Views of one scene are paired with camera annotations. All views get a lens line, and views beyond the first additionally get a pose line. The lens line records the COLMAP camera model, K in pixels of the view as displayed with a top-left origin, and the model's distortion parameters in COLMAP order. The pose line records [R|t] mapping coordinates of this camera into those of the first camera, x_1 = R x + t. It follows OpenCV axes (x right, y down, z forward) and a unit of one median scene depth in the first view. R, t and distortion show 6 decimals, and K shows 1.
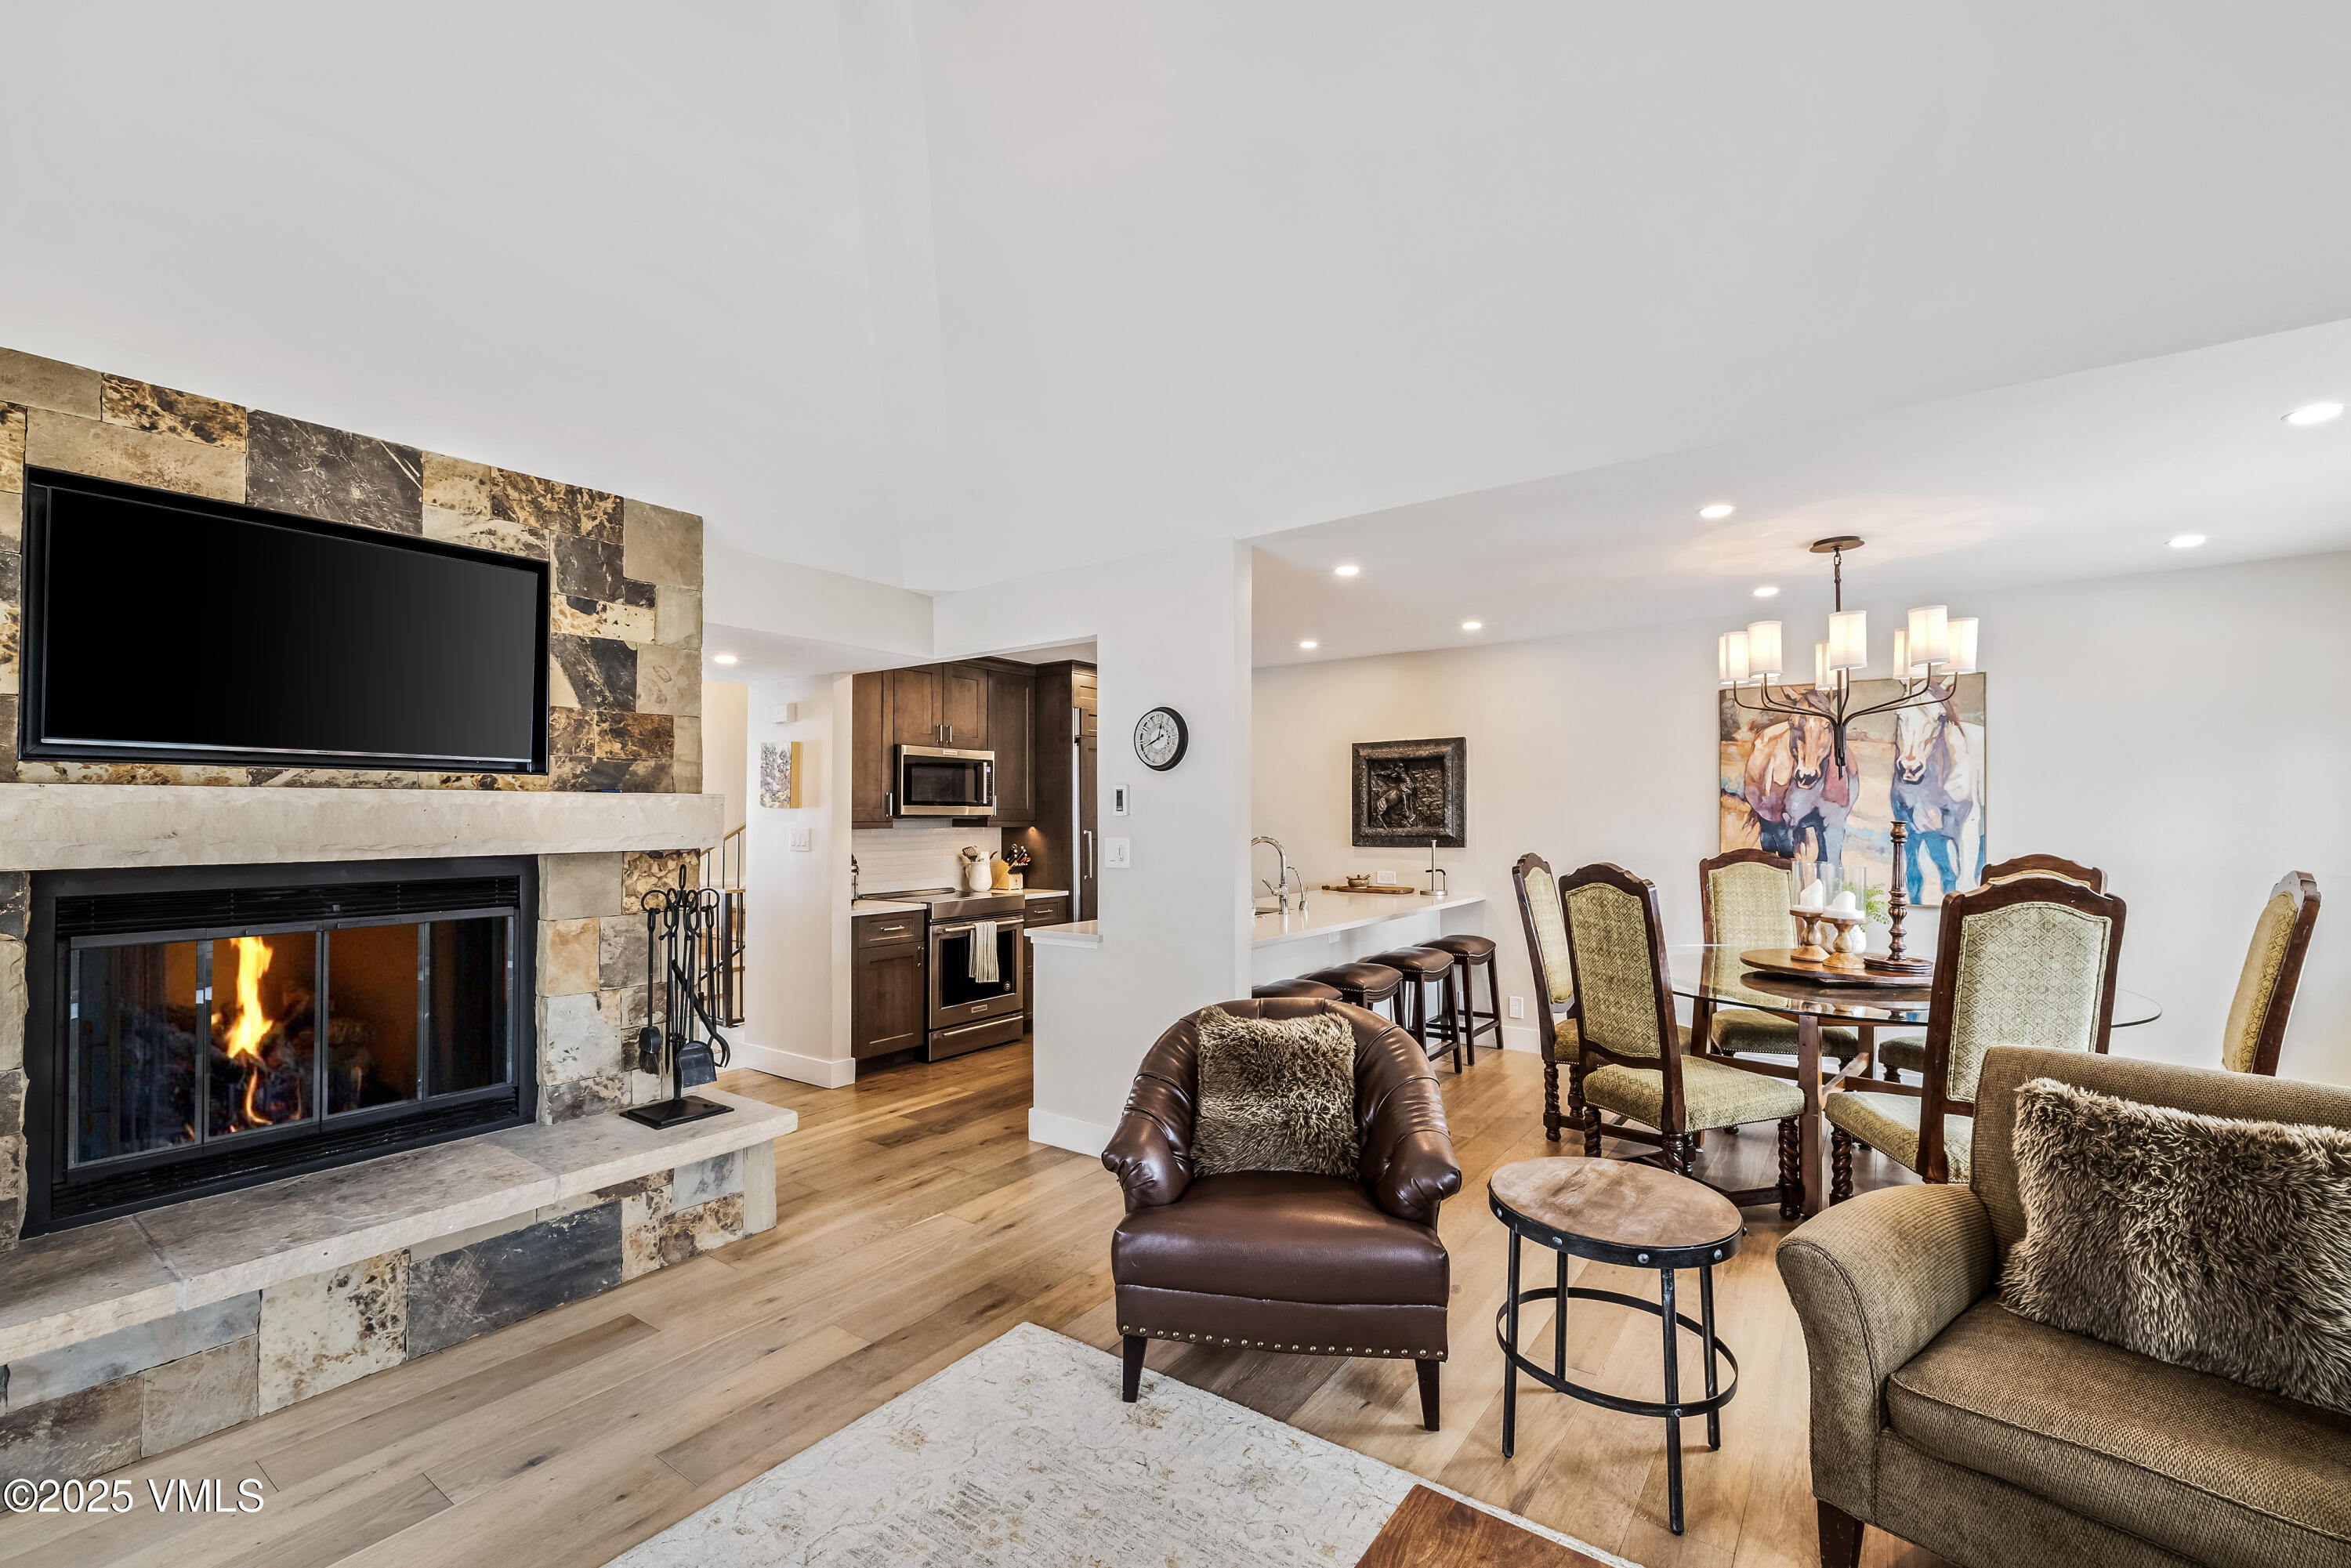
lens RADIAL K [[1008.5, 0, 1156.6], [0, 1008.5, 801.2], [0, 0, 1]] dist [0.000656, 0.000365]
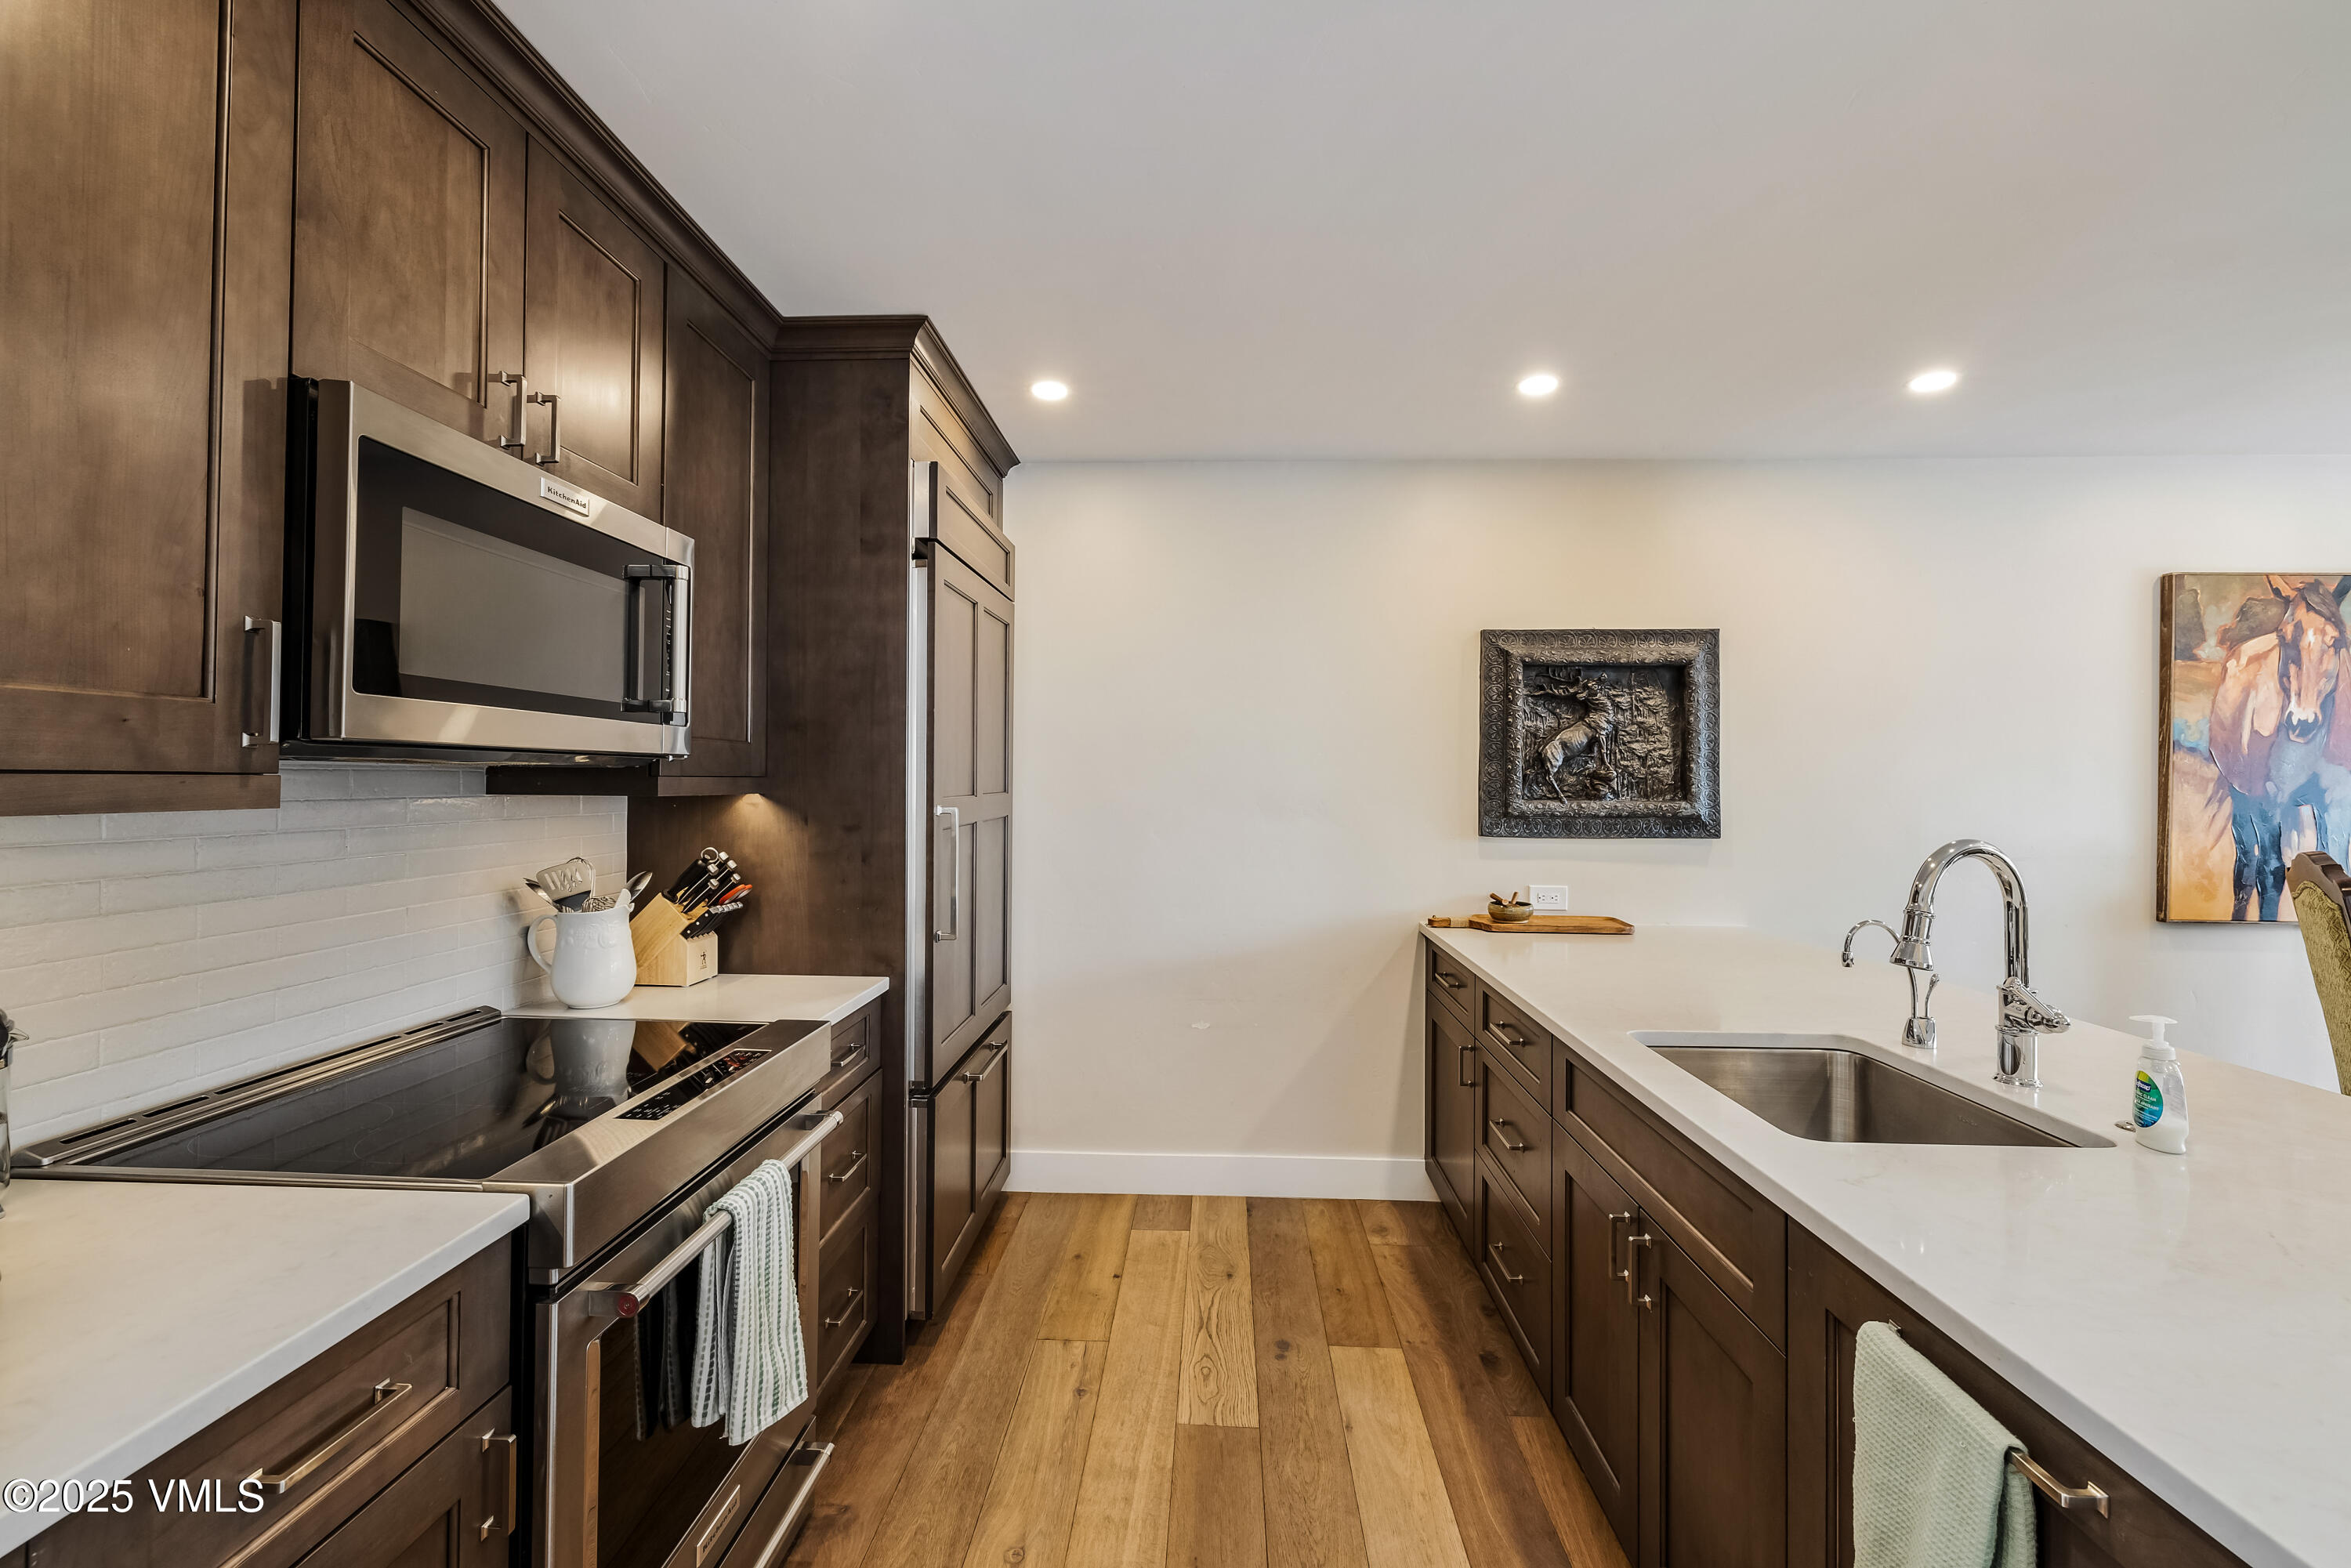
lens RADIAL K [[1008.5, 0, 1183.3], [0, 1008.5, 766.1], [0, 0, 1]] dist [0.000656, 0.000365]
pose [[0.825700, 0.019802, 0.563762, -0.214906], [-0.022753, 0.999740, -0.001792, 0.014804], [-0.563650, -0.011347, 0.825936, 0.698803]]
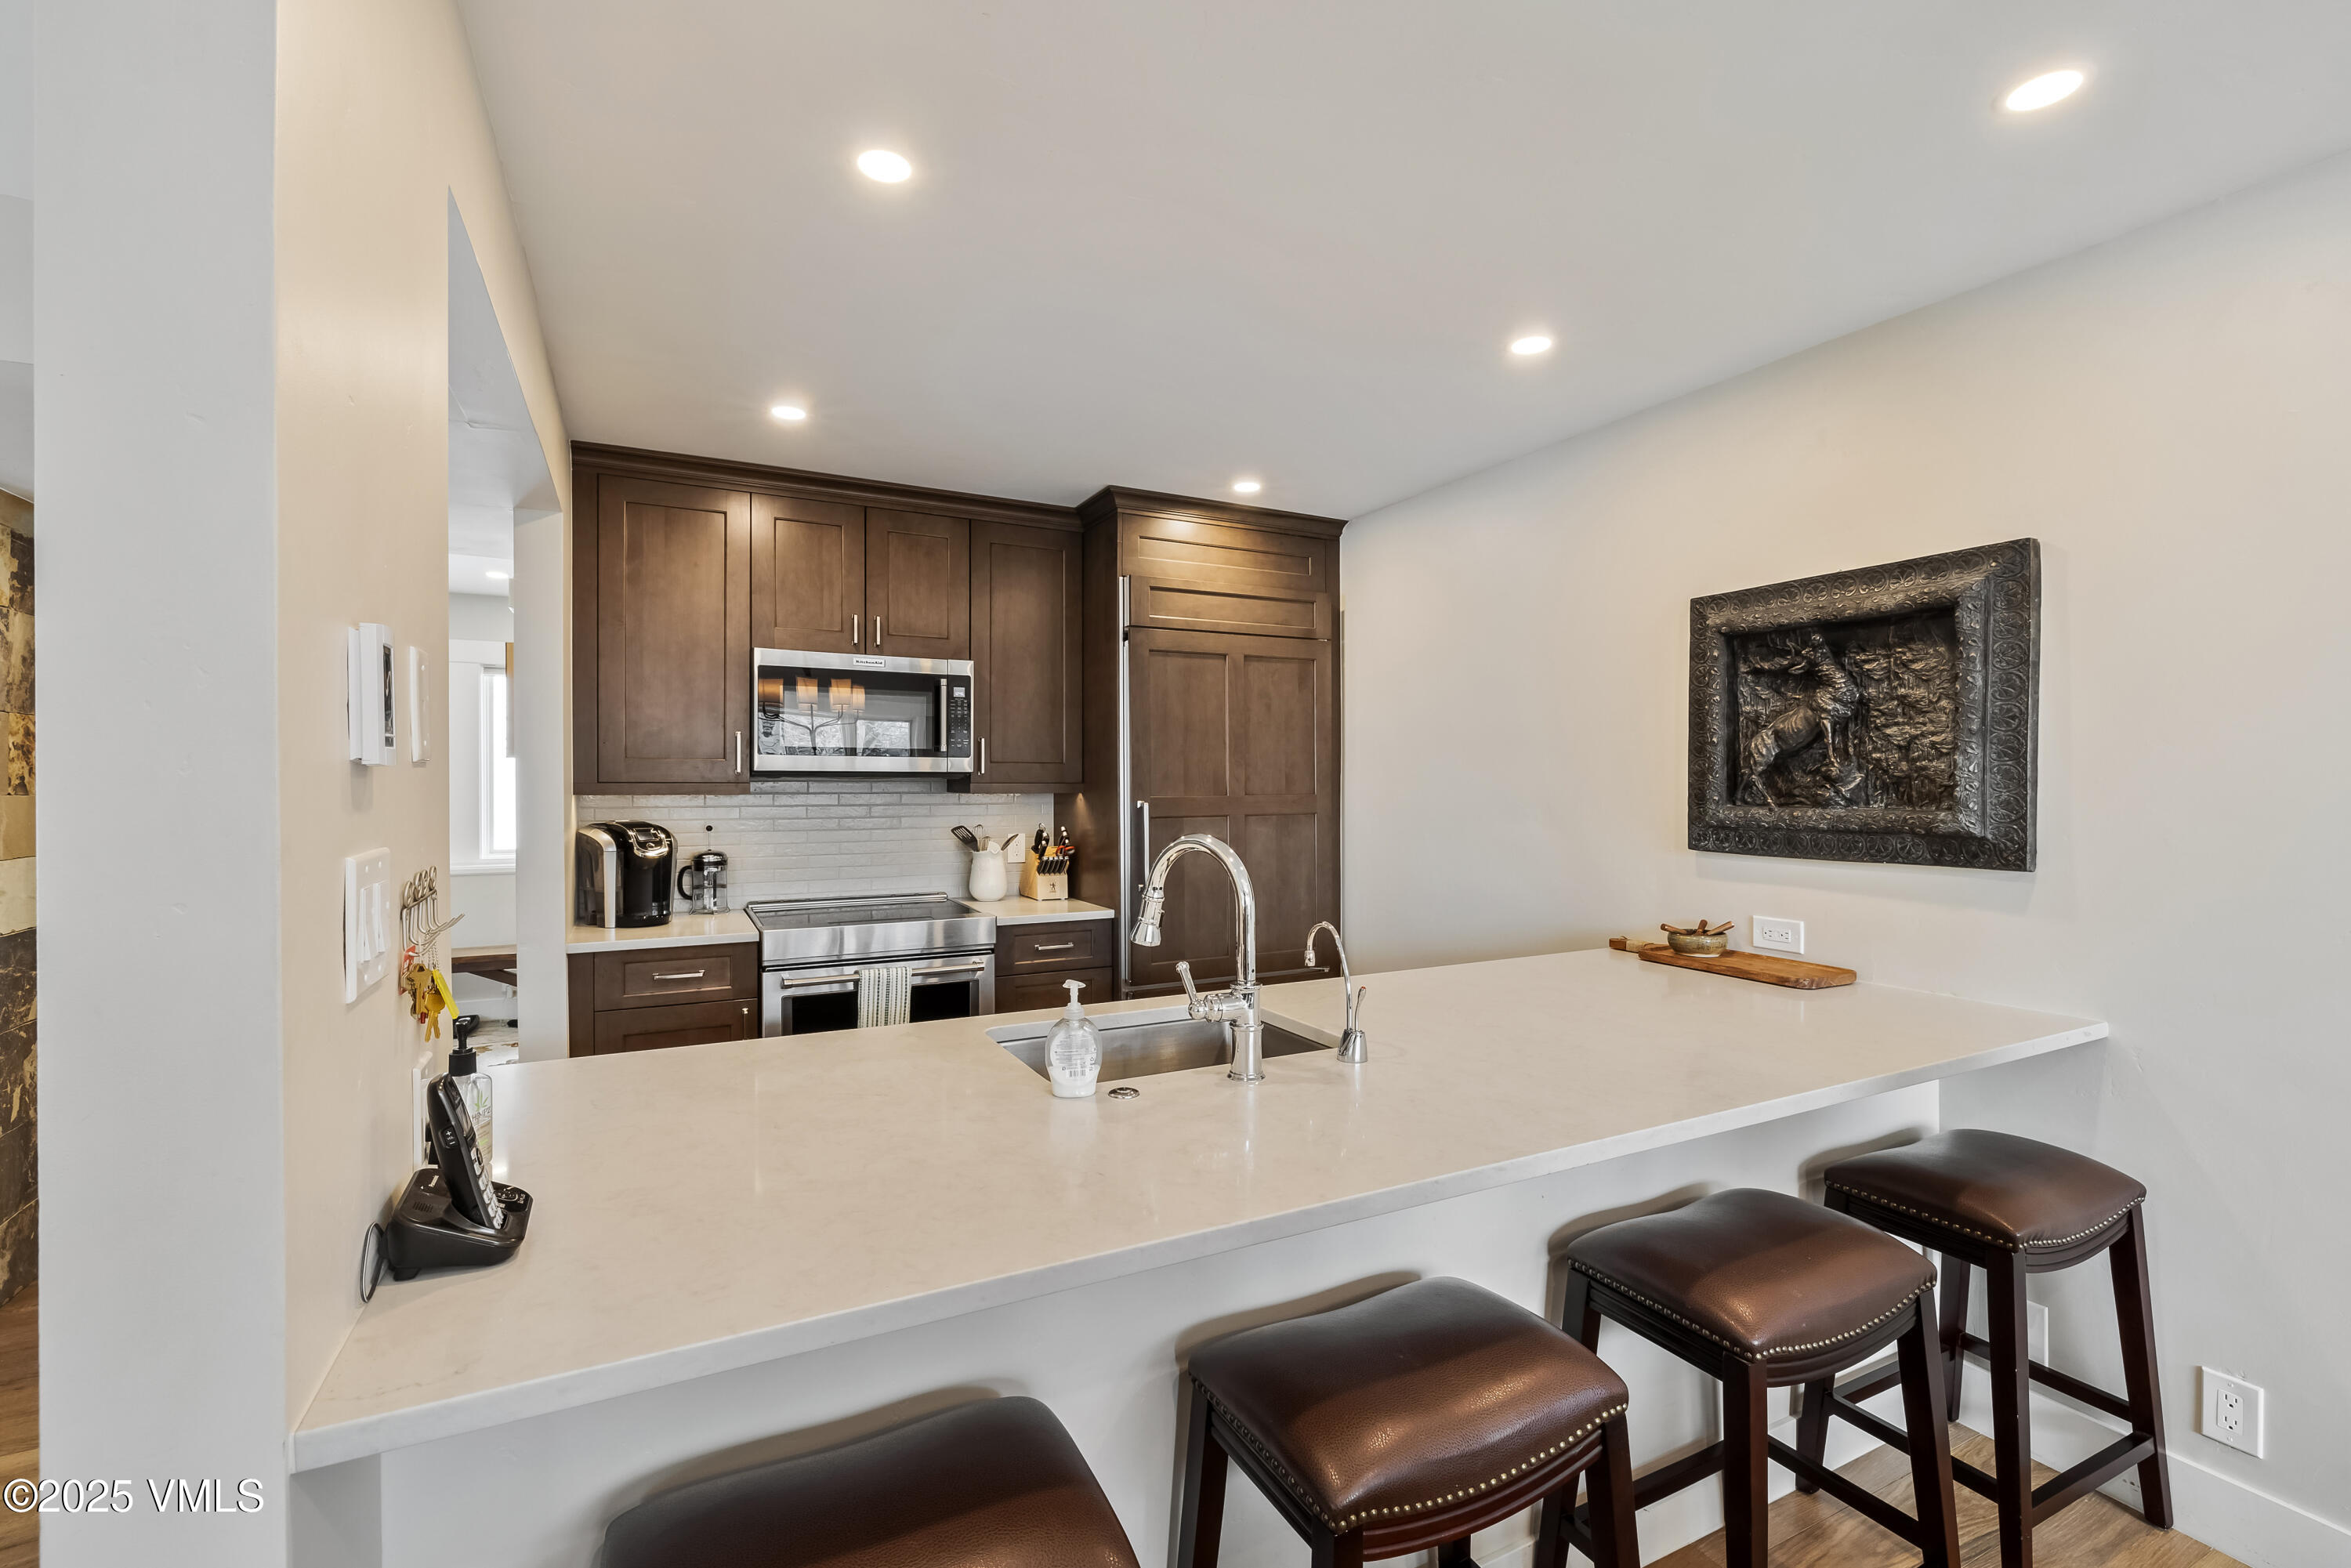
lens RADIAL K [[1008.5, 0, 1155.4], [0, 1008.5, 789.1], [0, 0, 1]] dist [0.000656, 0.000365]
pose [[0.891531, 0.009786, -0.452854, 0.193459], [0.001703, 0.999687, 0.024956, 0.009693], [0.452957, -0.023021, 0.891235, 0.555972]]
